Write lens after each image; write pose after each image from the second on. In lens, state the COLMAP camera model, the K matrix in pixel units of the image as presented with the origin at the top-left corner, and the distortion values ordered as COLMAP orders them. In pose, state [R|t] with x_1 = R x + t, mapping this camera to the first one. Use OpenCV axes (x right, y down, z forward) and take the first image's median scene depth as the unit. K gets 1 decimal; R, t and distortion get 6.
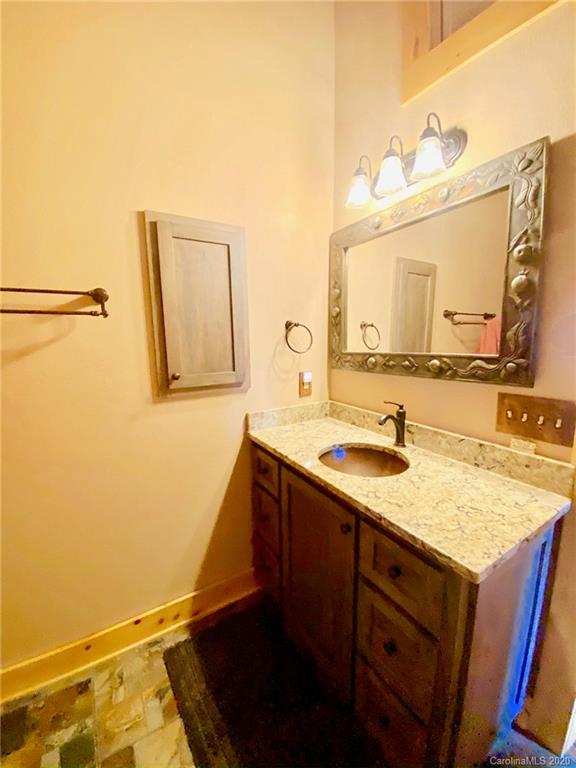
lens RADIAL K [[310.4, 0, 284.3], [0, 310.4, 381.7], [0, 0, 1]] dist [0.023366, -0.022271]
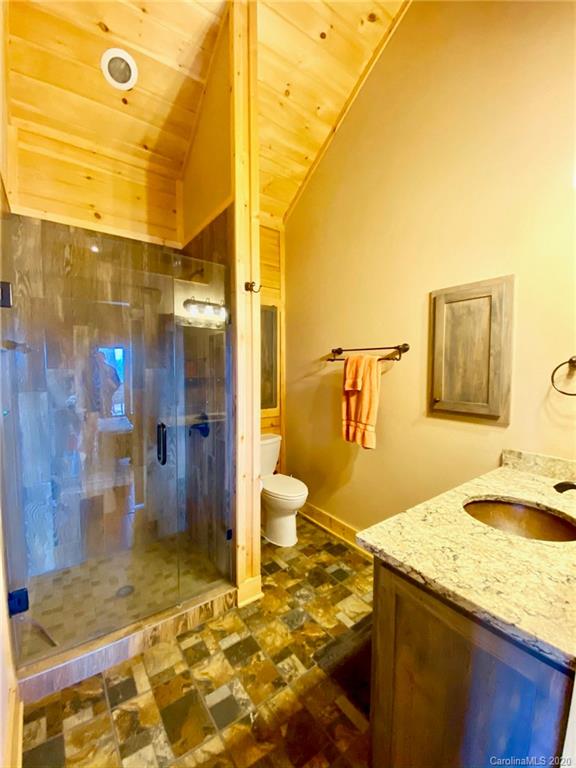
lens RADIAL K [[310.4, 0, 284.3], [0, 310.4, 381.7], [0, 0, 1]] dist [0.023366, -0.022271]
pose [[0.056988, 0.055510, -0.996830, 1.139620], [-0.152264, 0.987256, 0.046272, -0.068196], [0.986696, 0.149144, 0.064714, 0.256657]]
